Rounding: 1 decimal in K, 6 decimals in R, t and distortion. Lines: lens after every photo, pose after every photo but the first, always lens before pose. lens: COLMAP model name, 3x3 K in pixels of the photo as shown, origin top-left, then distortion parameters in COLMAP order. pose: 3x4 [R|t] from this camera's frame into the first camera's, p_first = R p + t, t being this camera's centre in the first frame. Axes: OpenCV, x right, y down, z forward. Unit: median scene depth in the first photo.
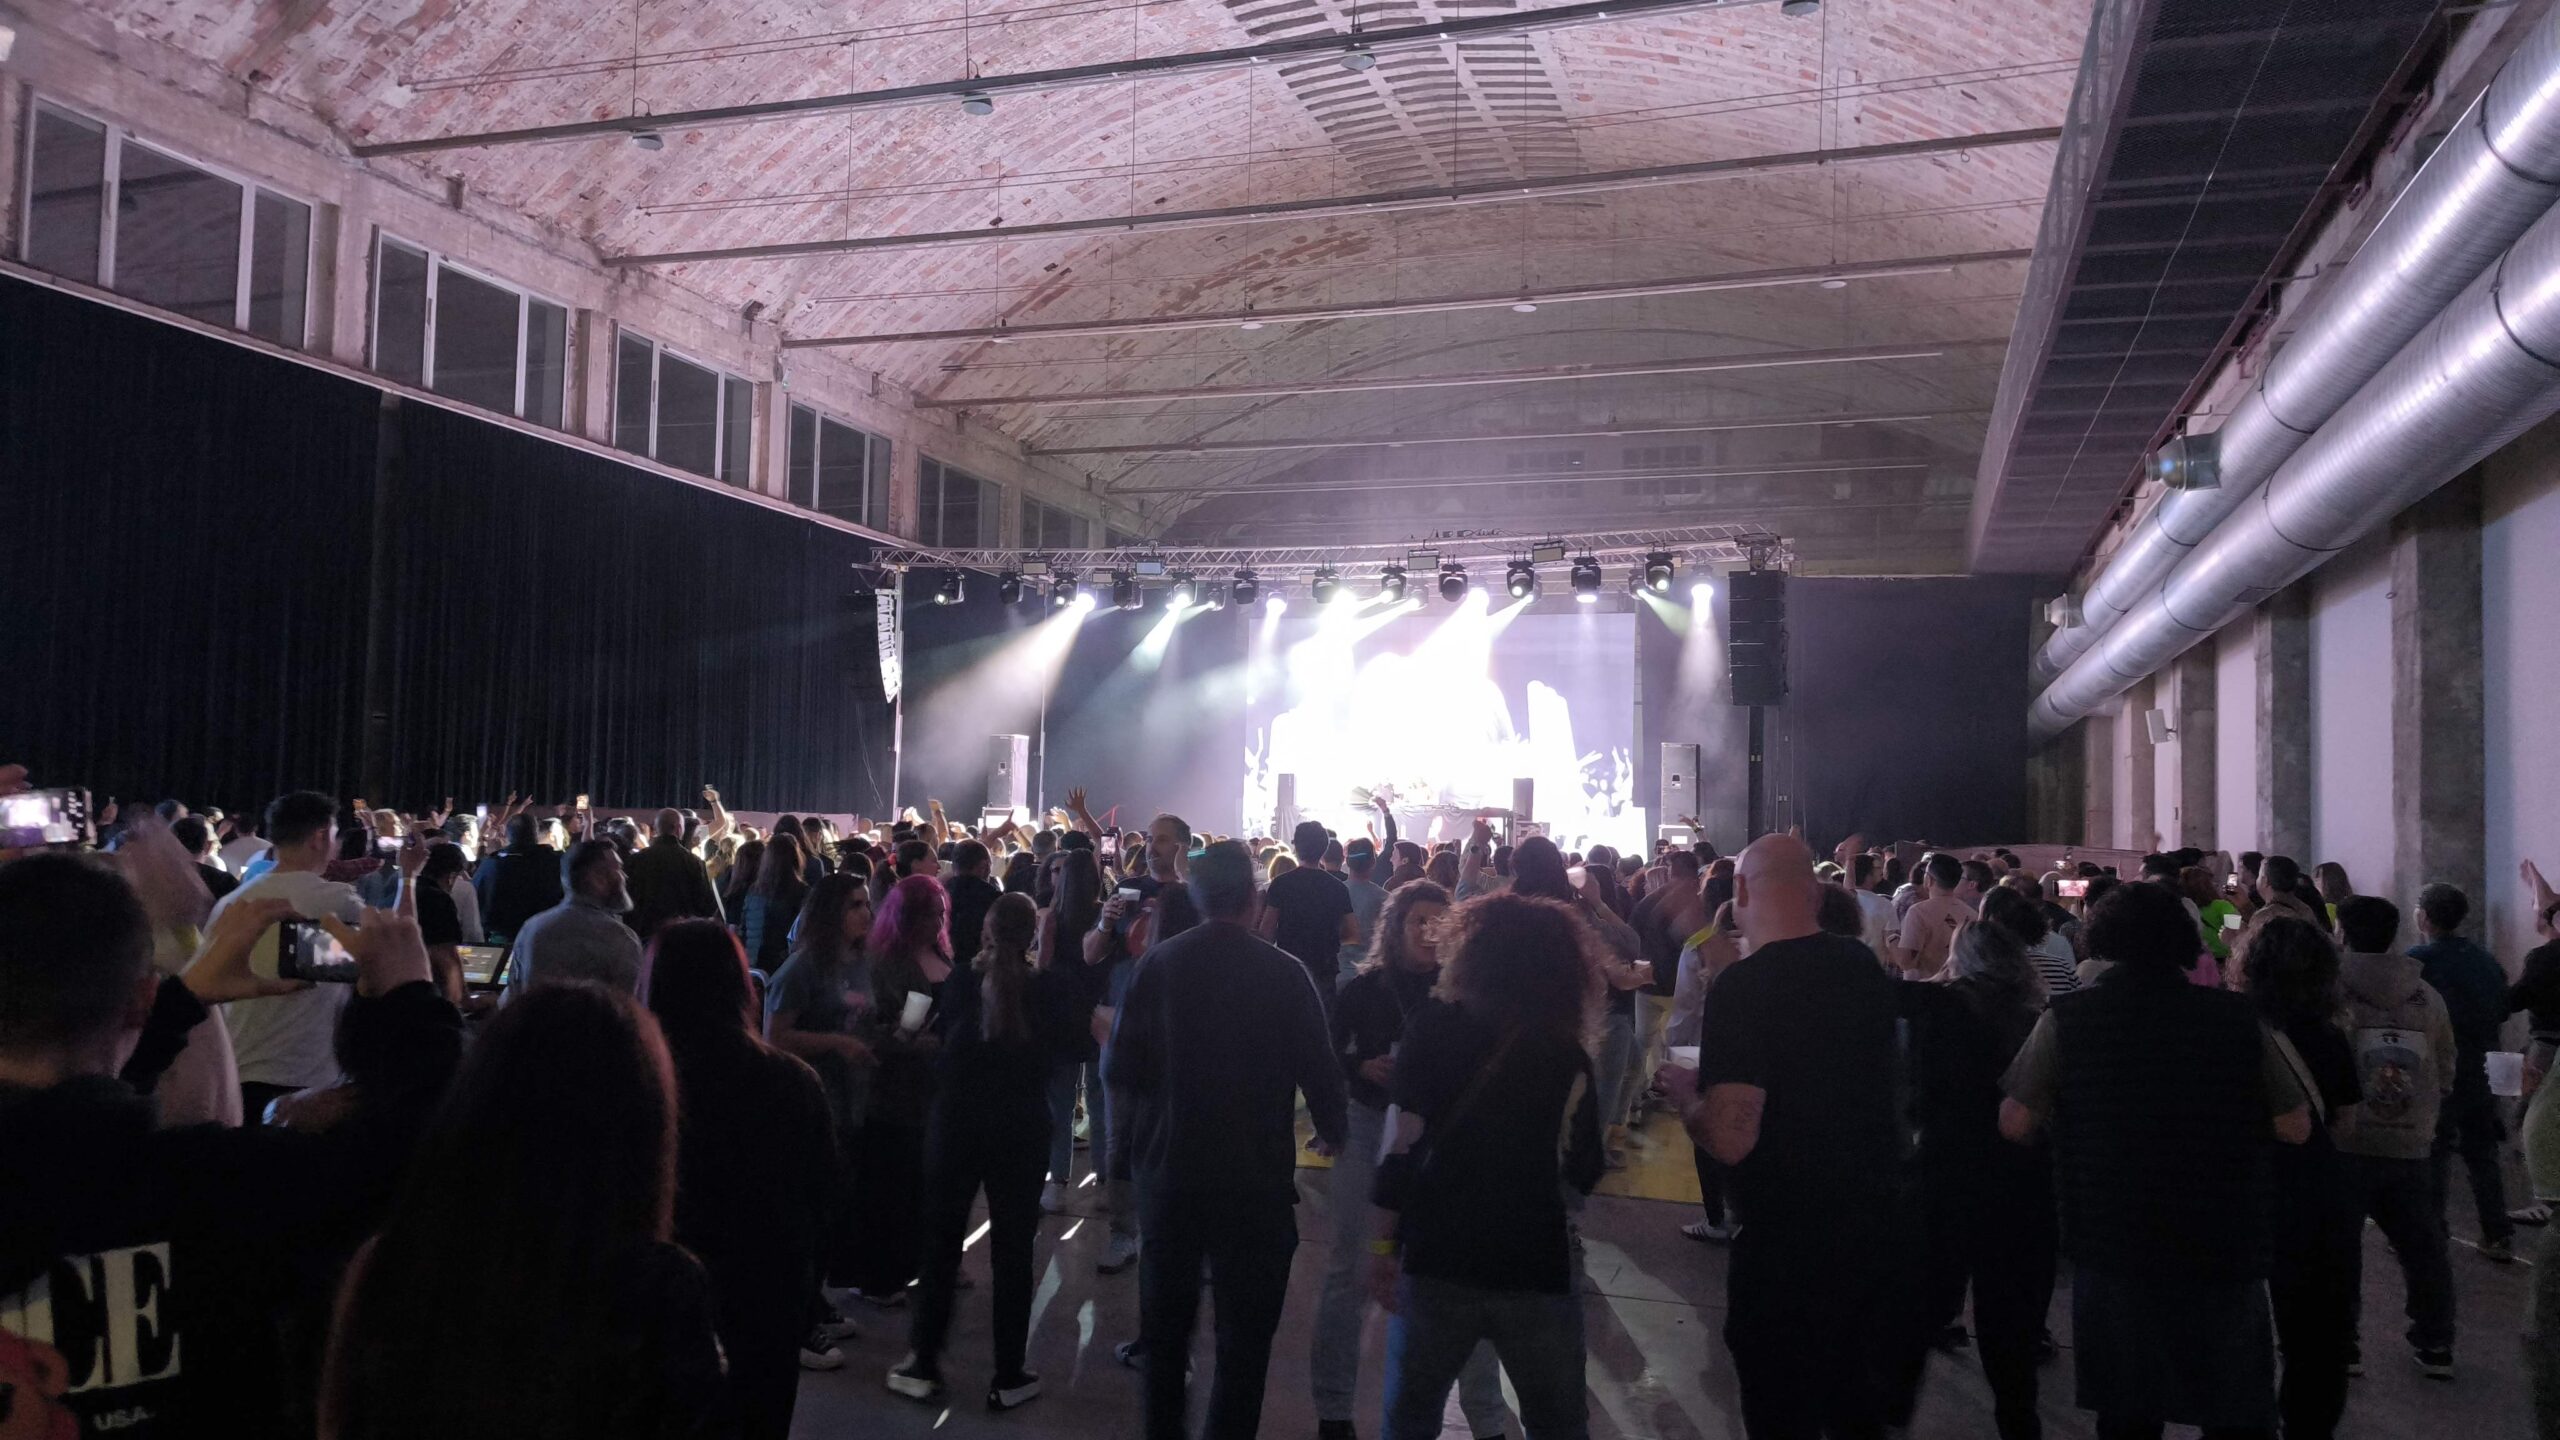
lens RADIAL K [[1843.0, 0, 1278.6], [0, 1843.0, 737.3], [0, 0, 1]] dist [0.000564, 0.001981]
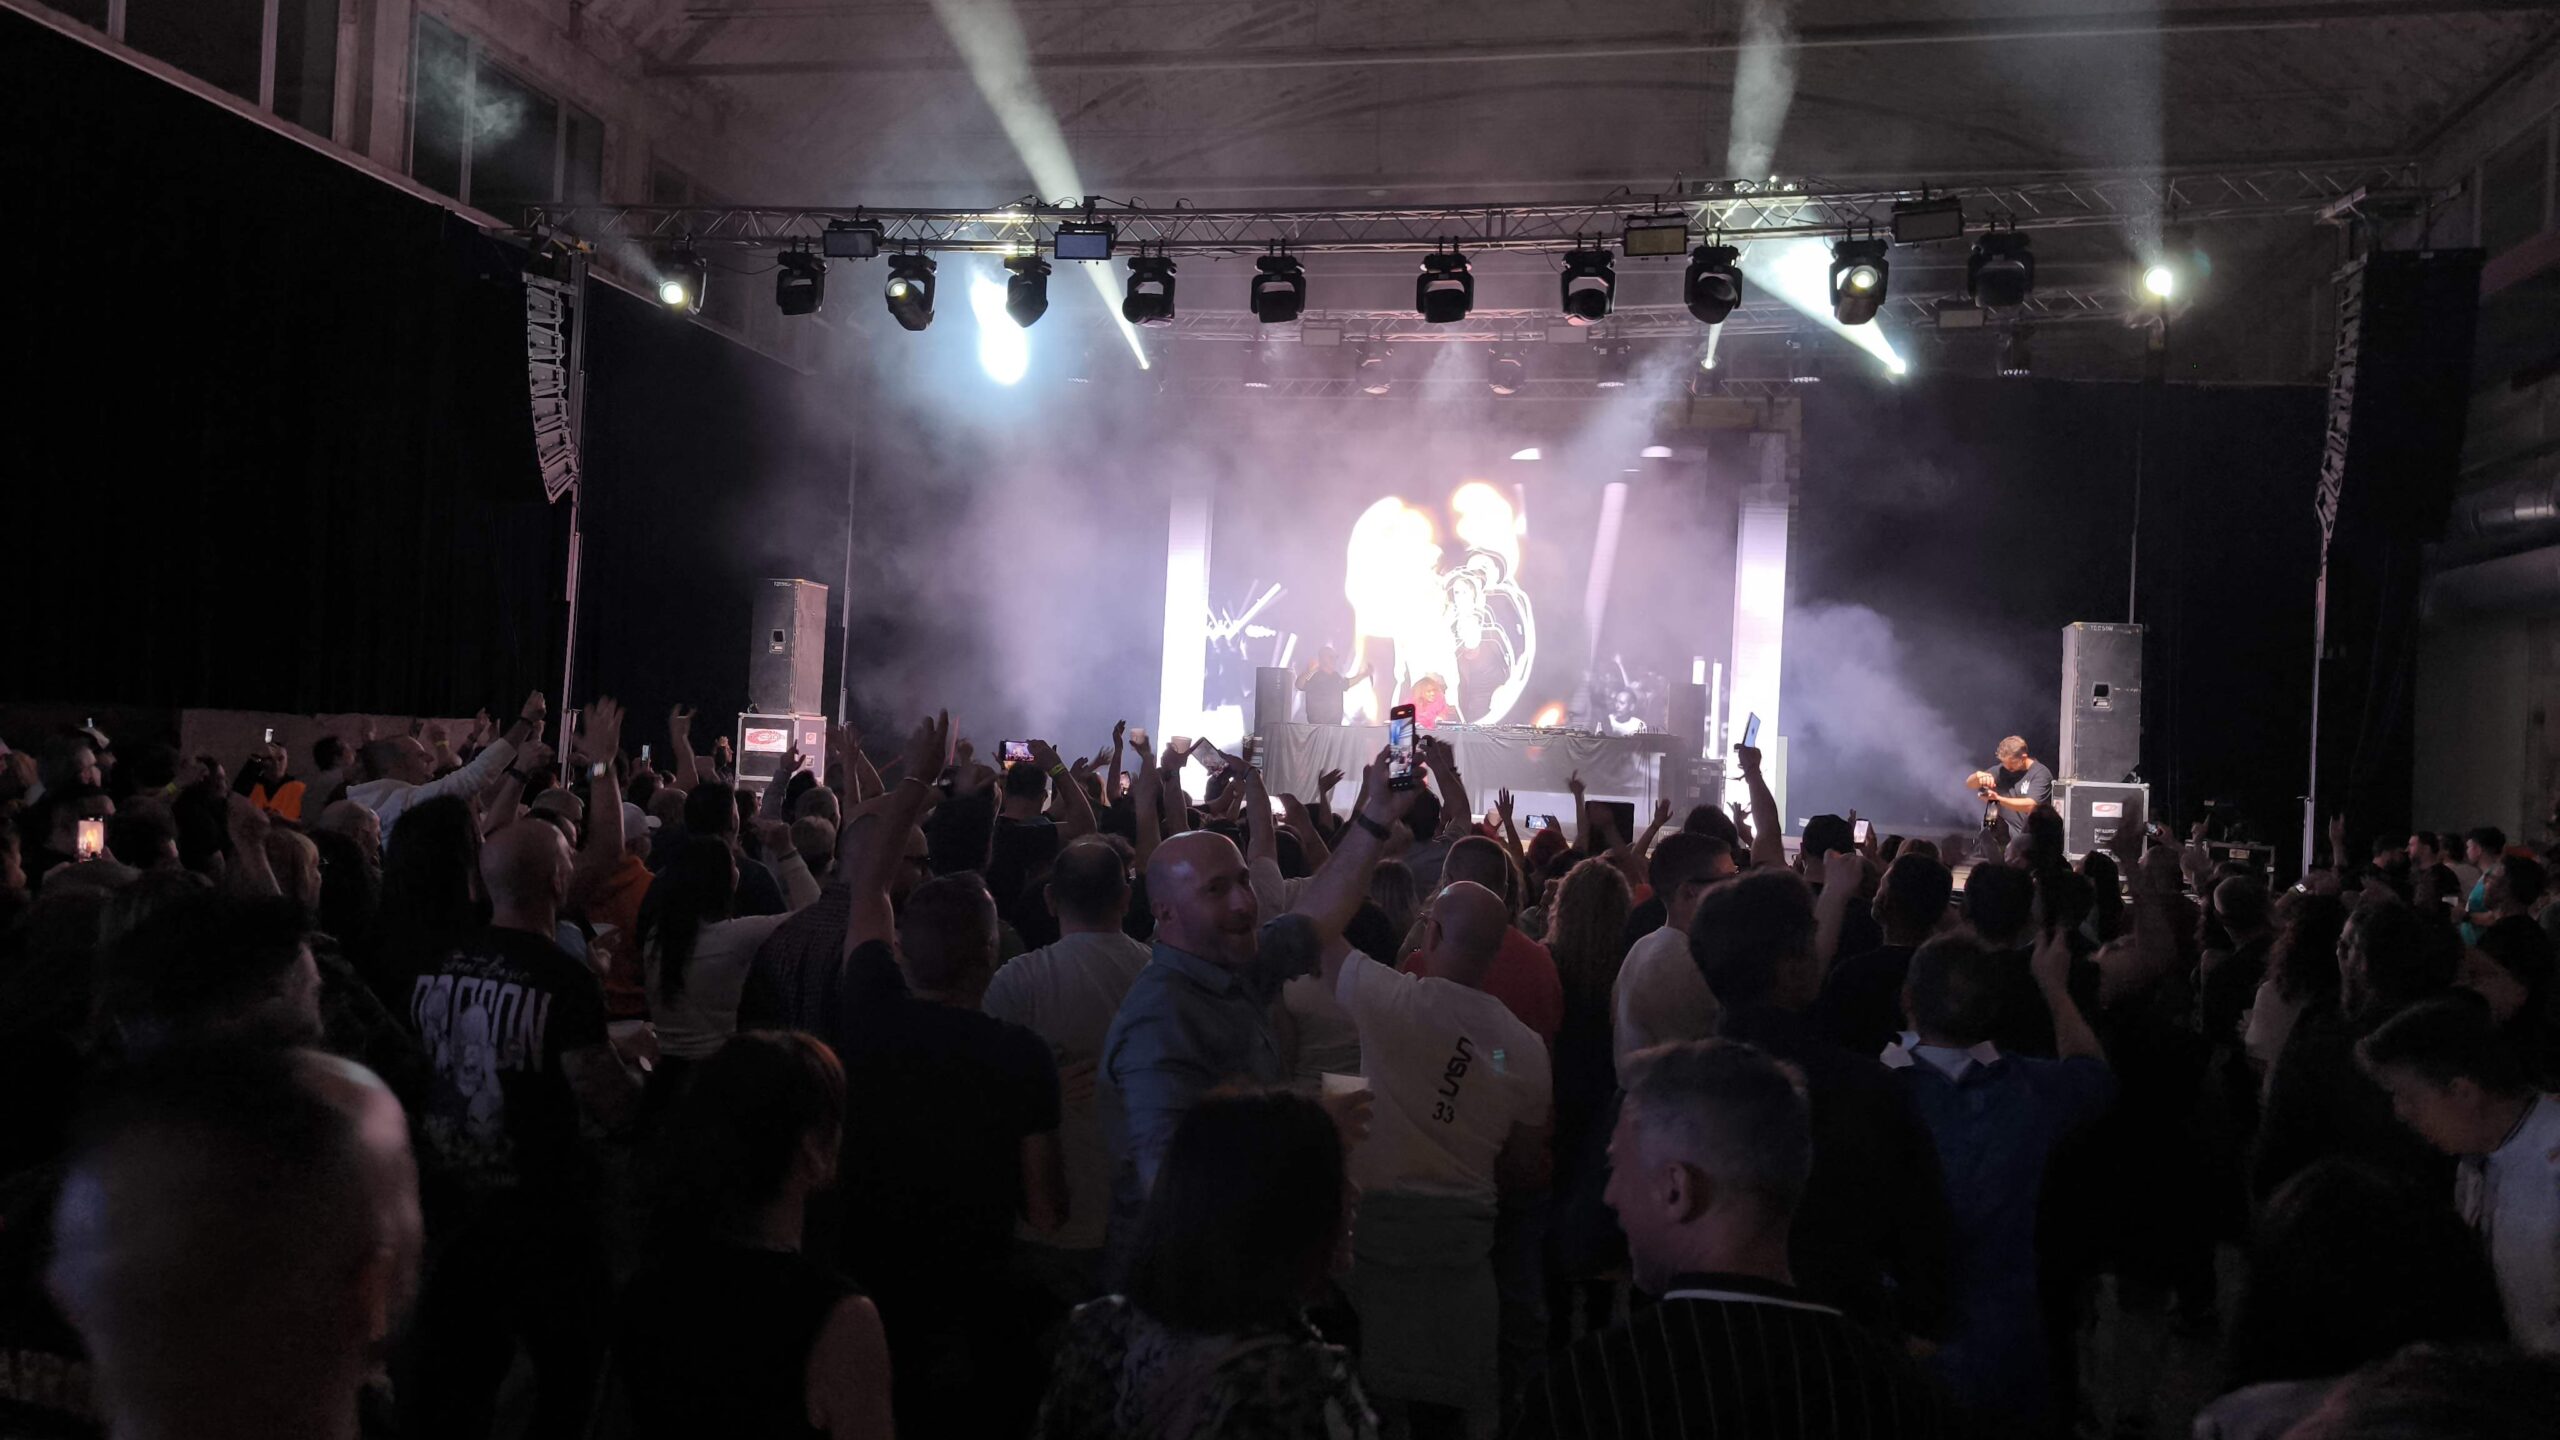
lens RADIAL K [[1847.8, 0, 1281.1], [0, 1847.8, 727.1], [0, 0, 1]] dist [0.002917, -0.000747]
pose [[0.992804, 0.023212, 0.117483, -0.067220], [-0.028092, 0.998803, 0.040051, 0.016242], [-0.116413, -0.043063, 0.992267, 0.450379]]
